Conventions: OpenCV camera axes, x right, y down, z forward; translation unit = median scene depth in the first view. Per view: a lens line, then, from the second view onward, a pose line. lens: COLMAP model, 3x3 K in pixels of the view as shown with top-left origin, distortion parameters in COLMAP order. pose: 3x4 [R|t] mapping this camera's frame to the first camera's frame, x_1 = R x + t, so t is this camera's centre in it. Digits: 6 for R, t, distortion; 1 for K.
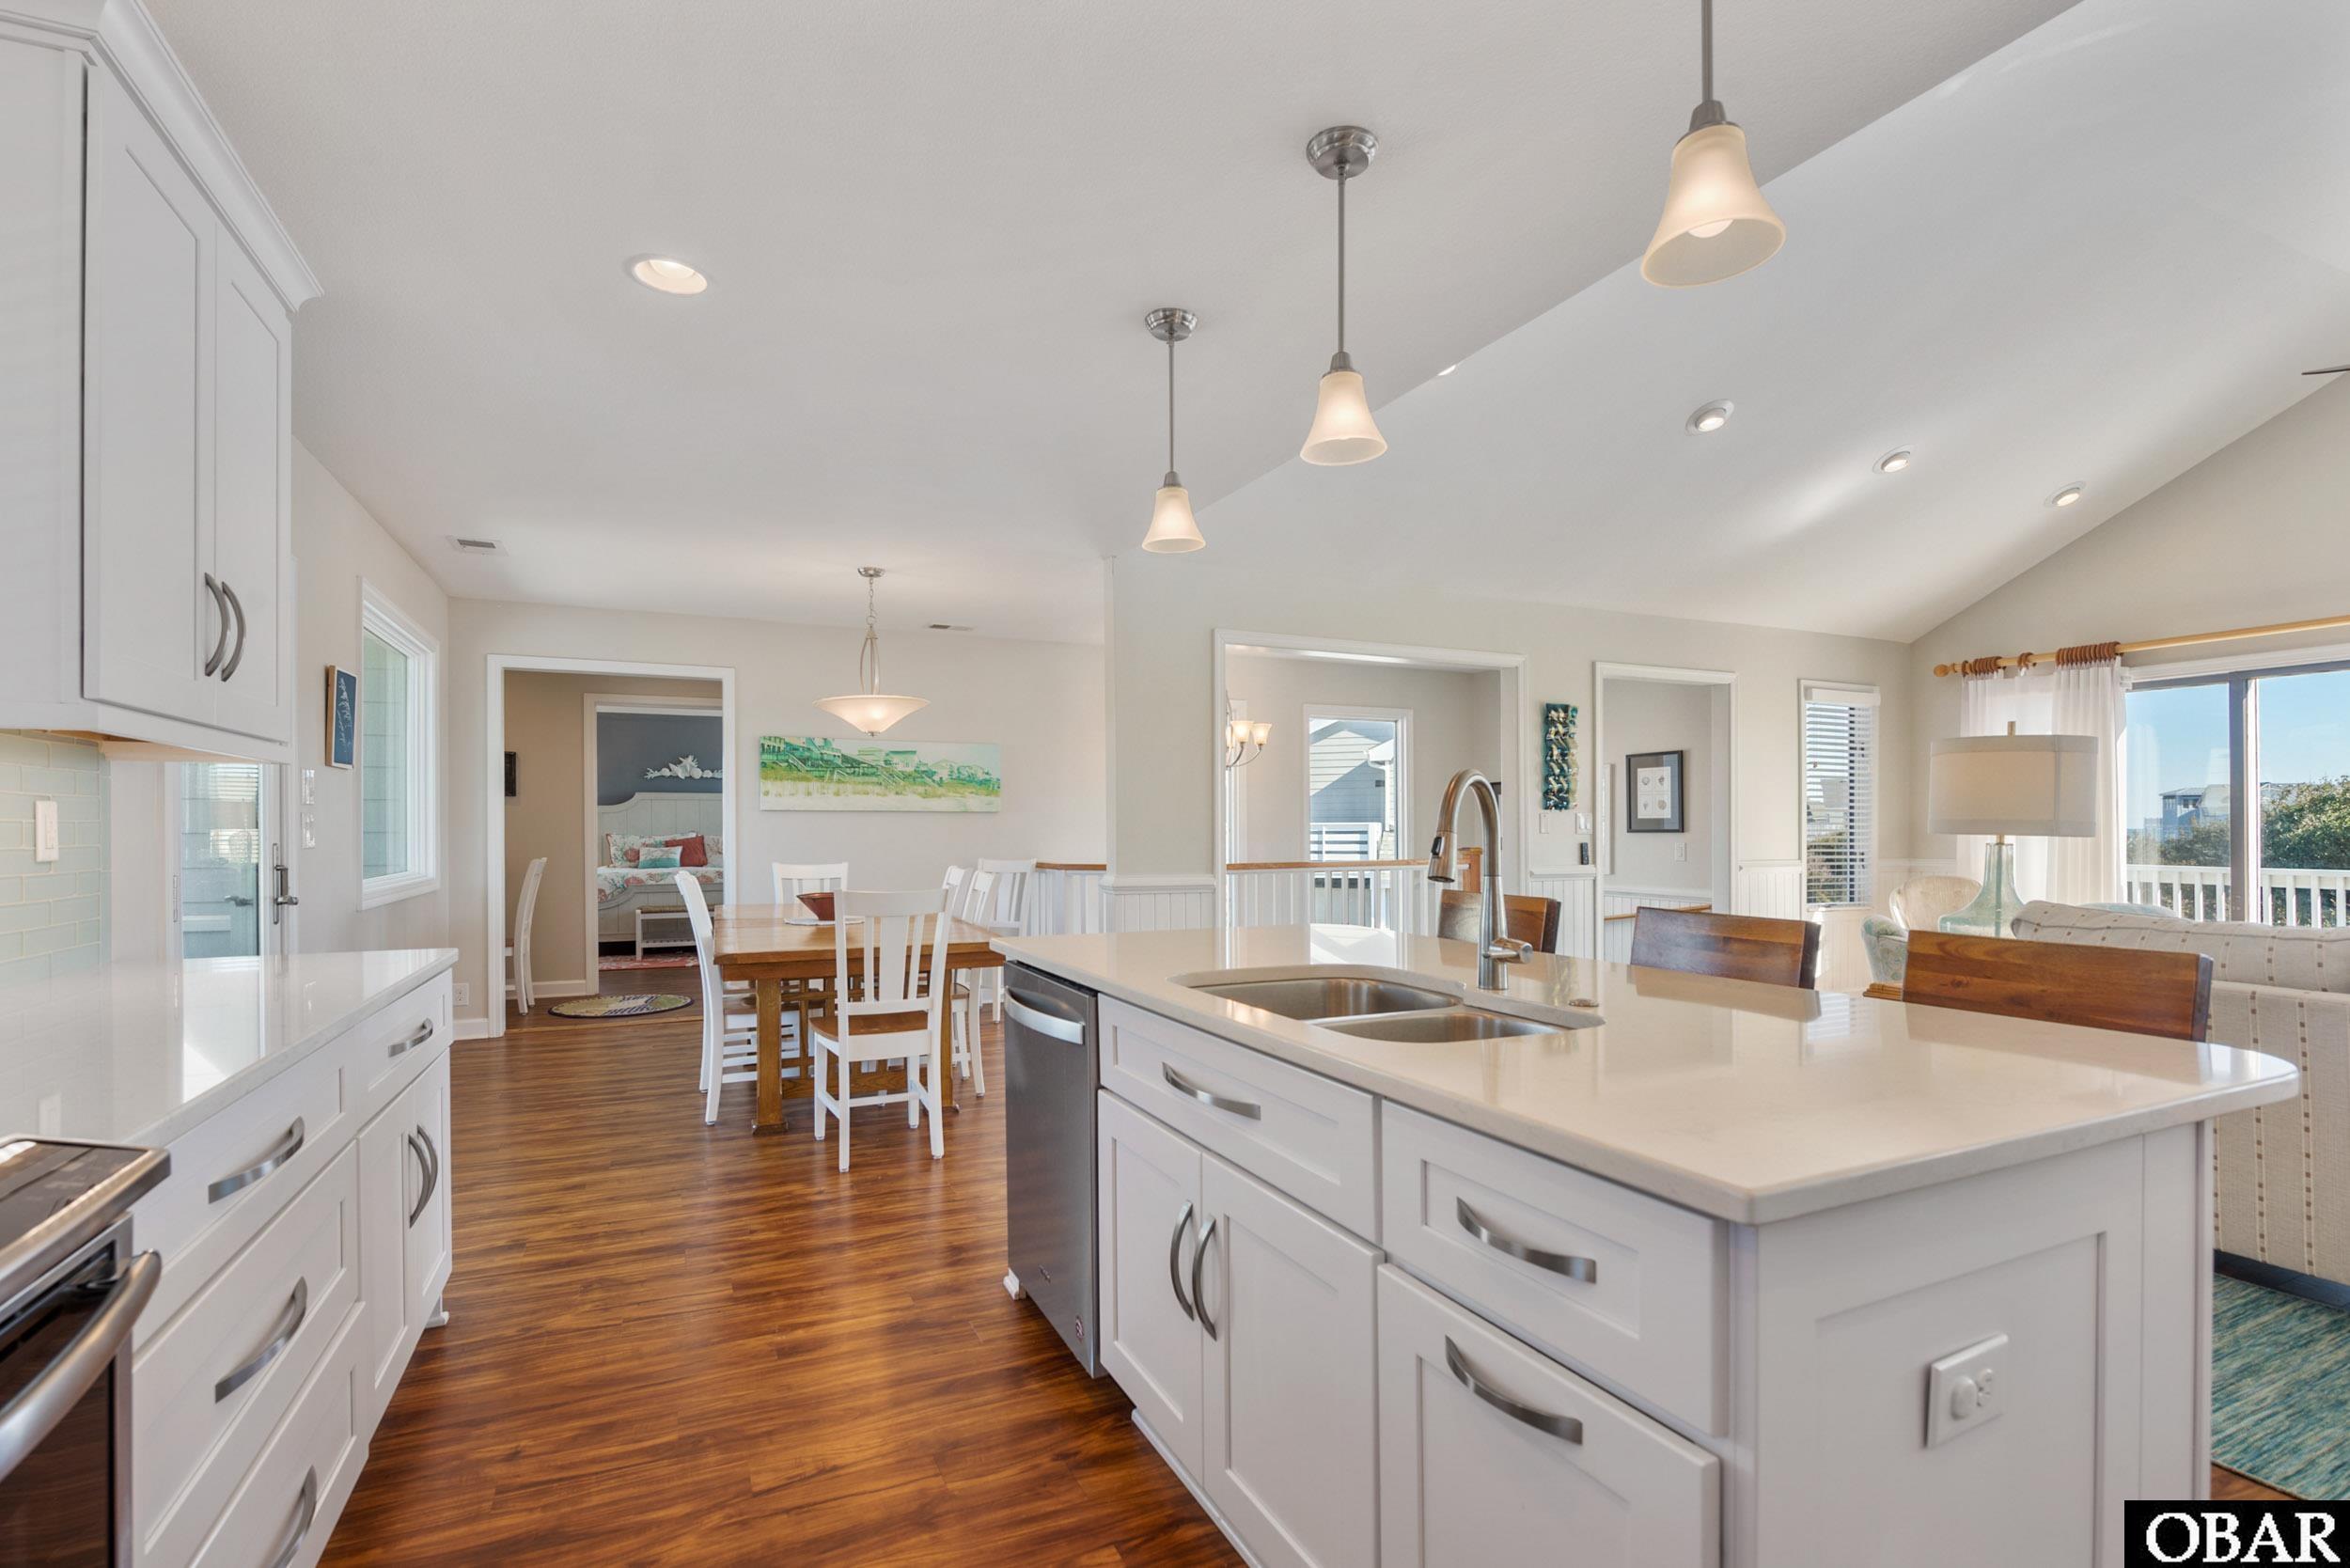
lens RADIAL K [[1064.9, 0, 1153.3], [0, 1064.9, 829.6], [0, 0, 1]] dist [-0.003205, -0.000773]
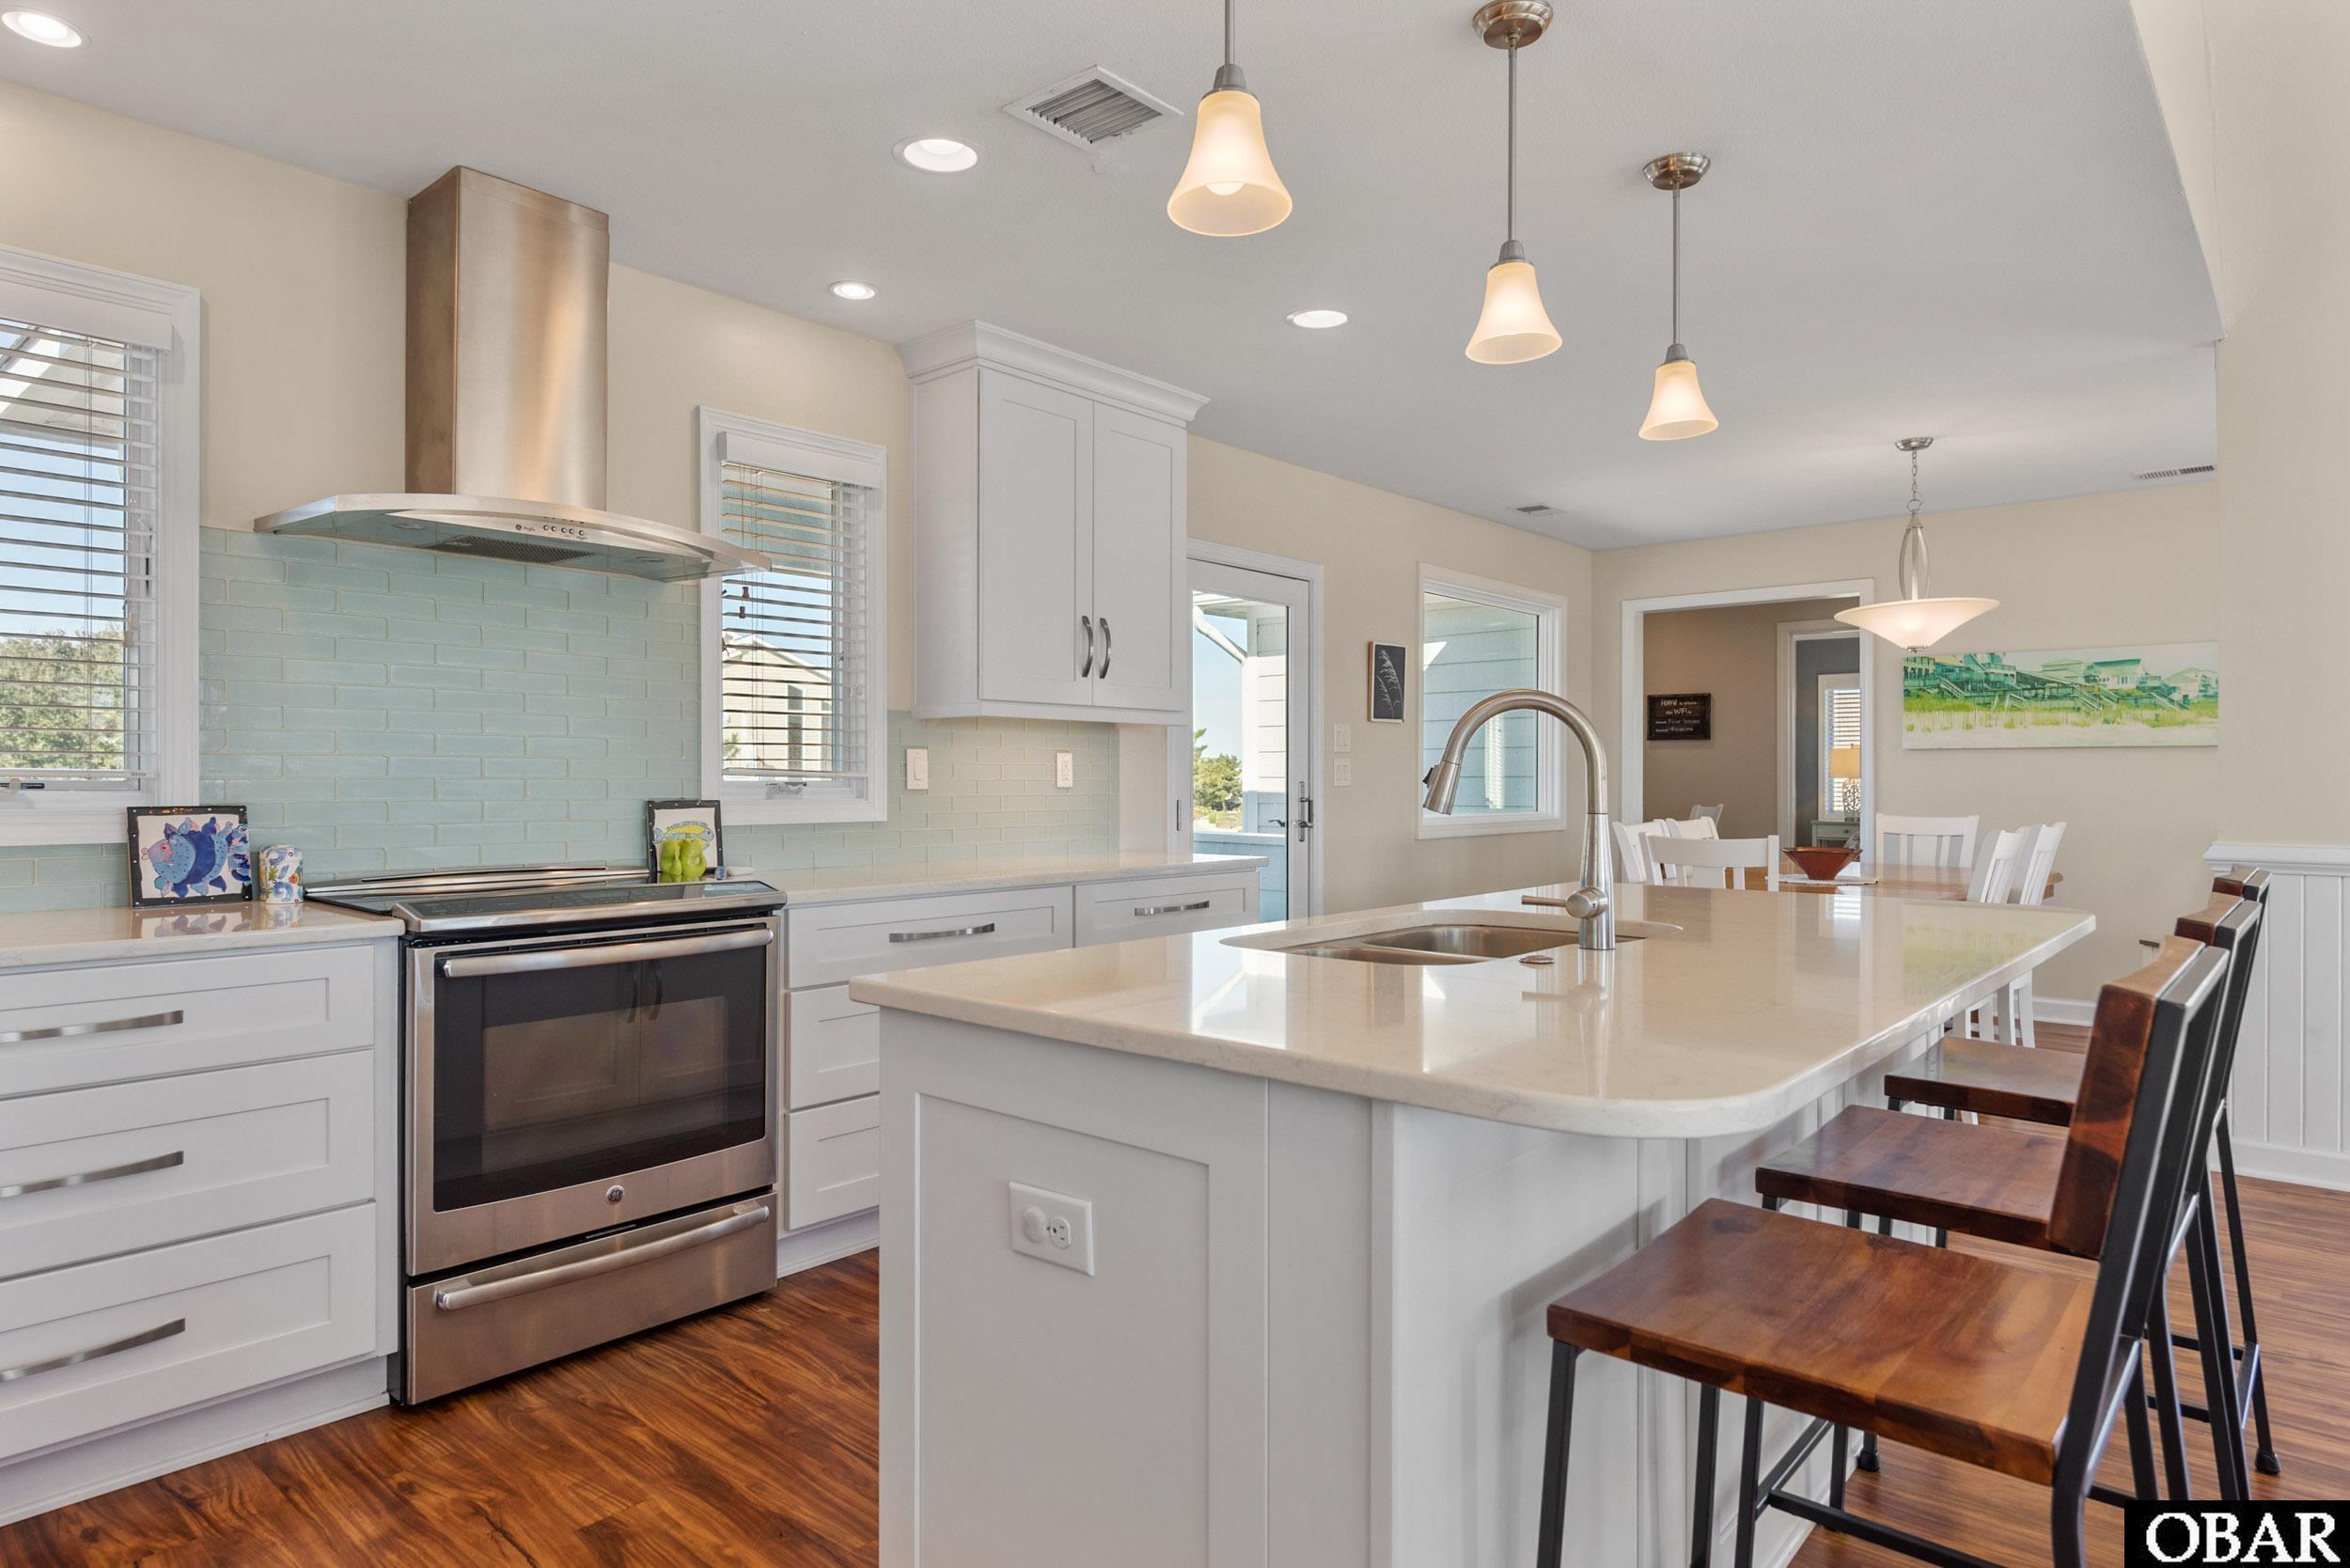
lens RADIAL K [[1333.4, 0, 1169.7], [0, 1333.4, 778.6], [0, 0, 1]] dist [-0.000002, -0.000643]
pose [[0.408366, 0.000913, -0.912818, 0.344932], [-0.001677, 0.999999, 0.000250, 0.004893], [0.912817, 0.001429, 0.408367, 0.082007]]
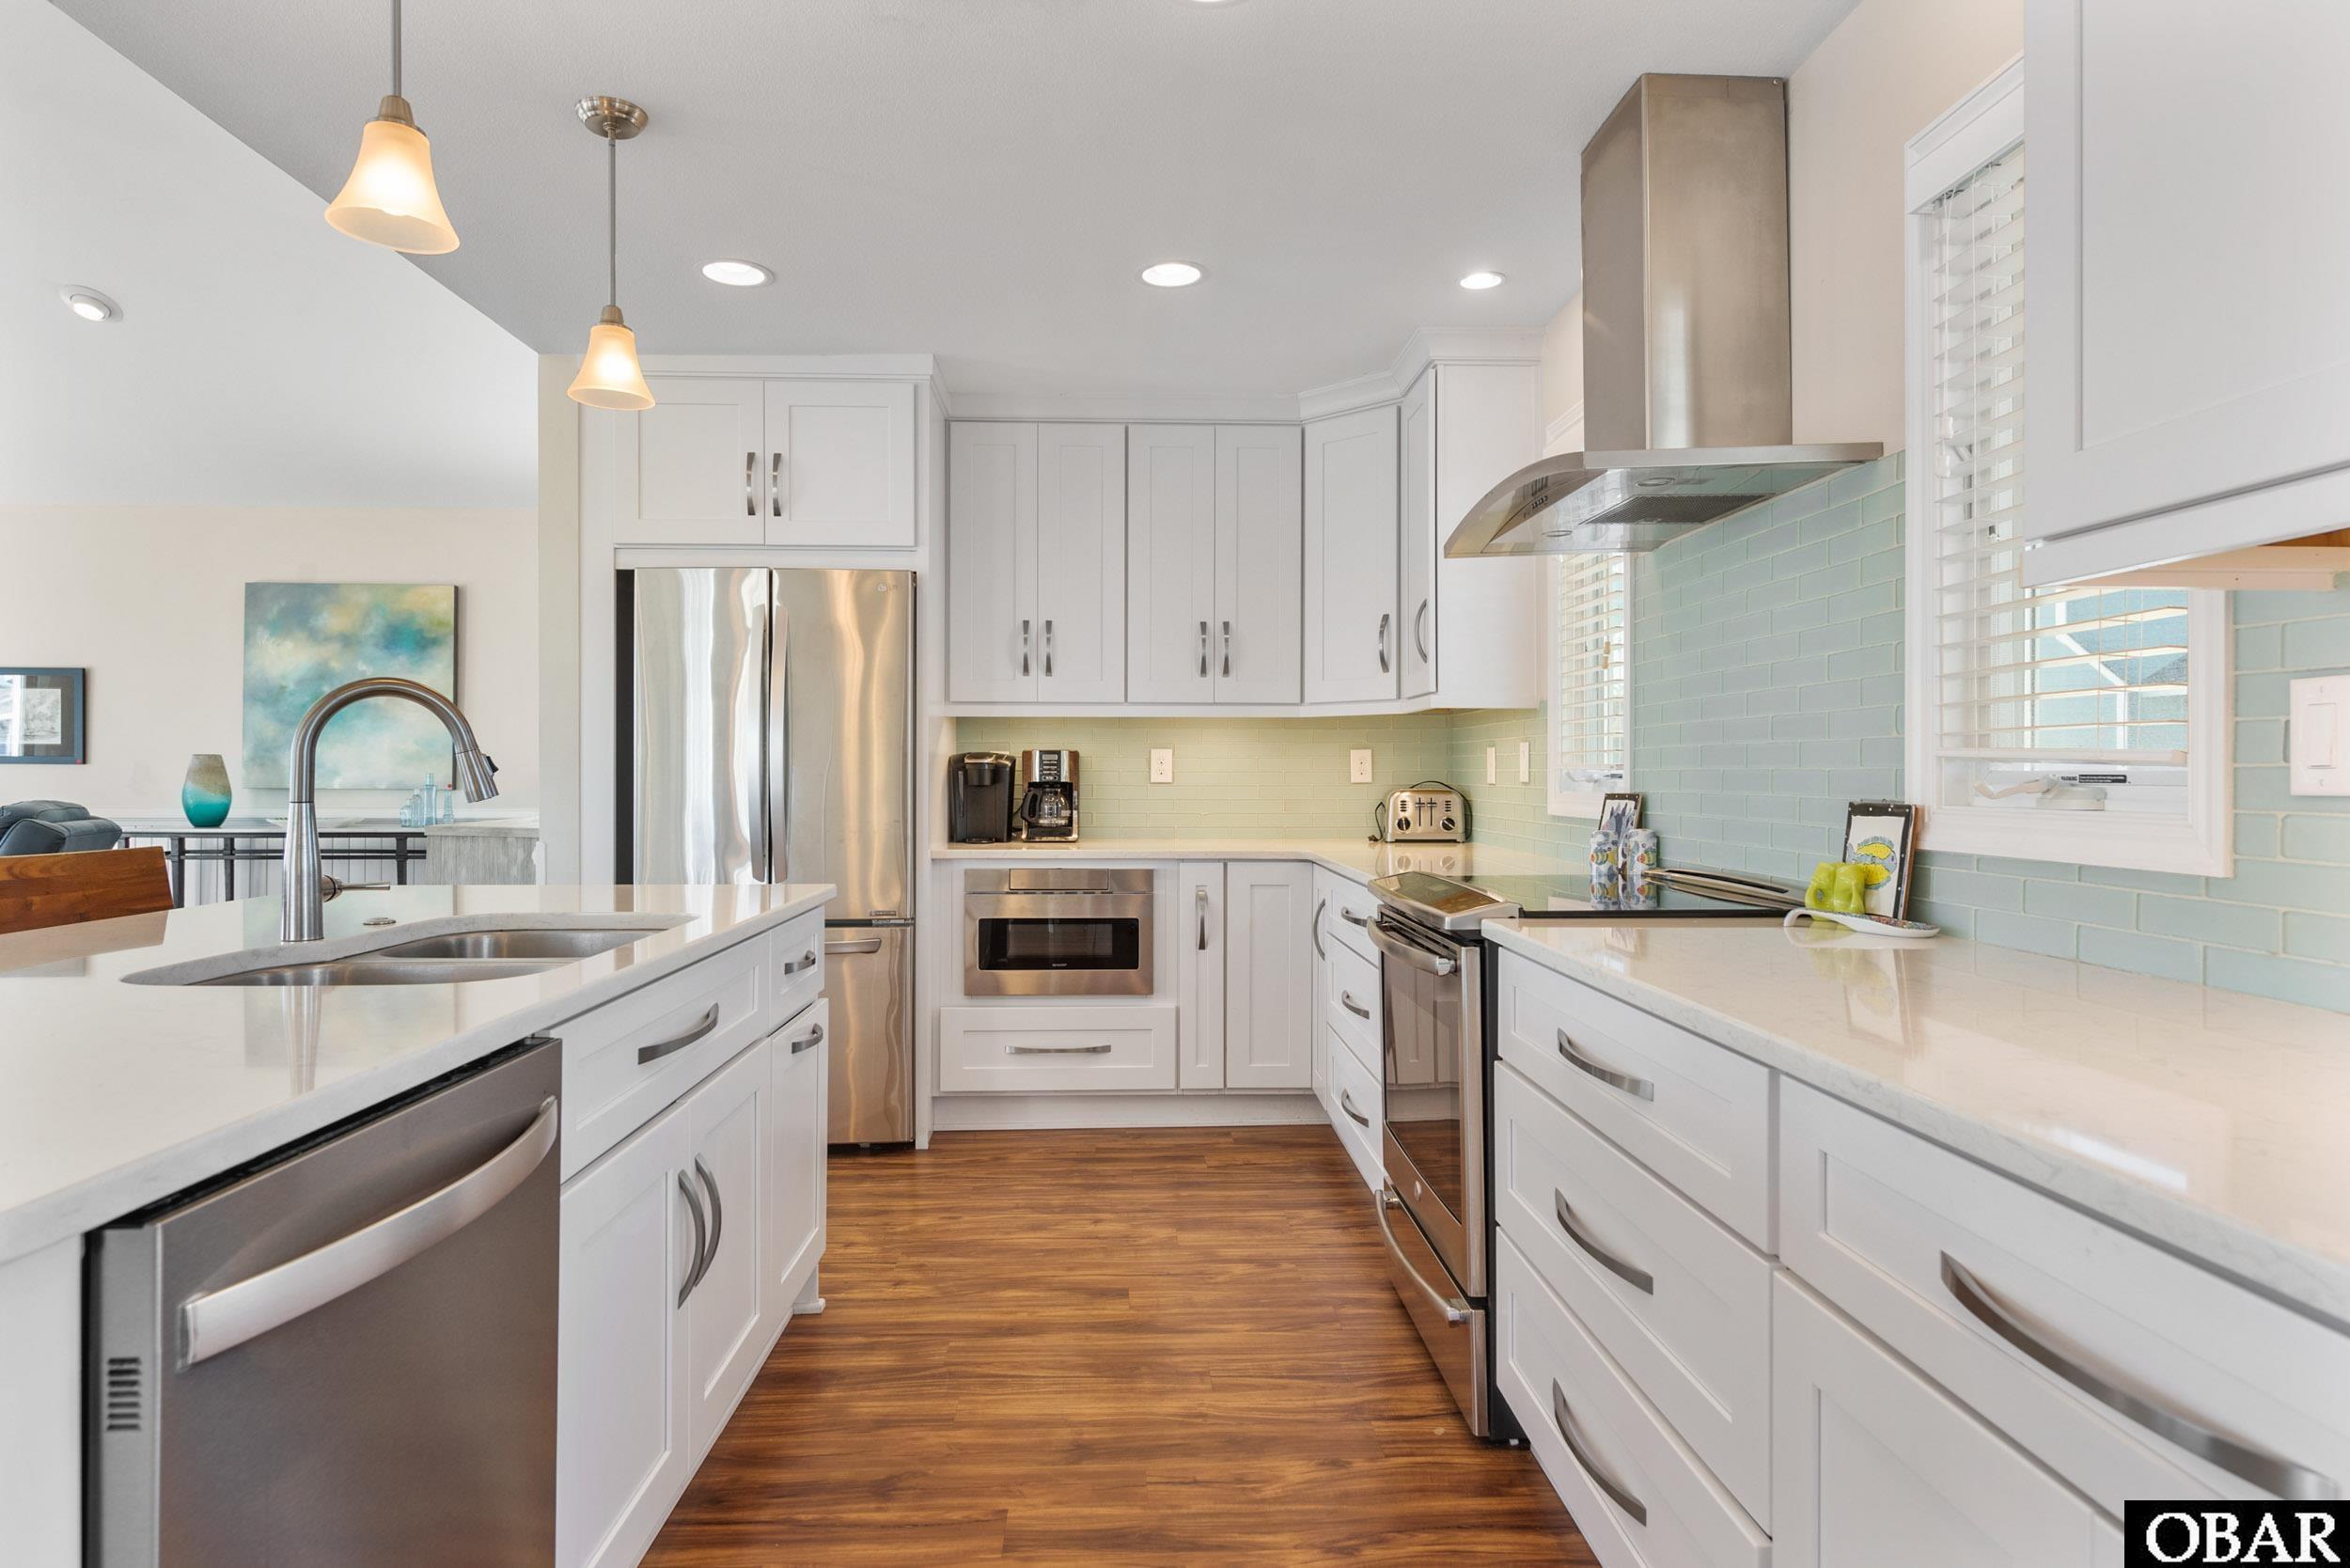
lens RADIAL K [[1307.1, 0, 1167.0], [0, 1307.1, 775.2], [0, 0, 1]] dist [0.001720, -0.001314]
pose [[-0.924553, 0.000702, 0.381052, -0.204482], [0.000988, 0.999999, 0.000554, 0.007004], [-0.381051, 0.000889, -0.924554, 0.508660]]
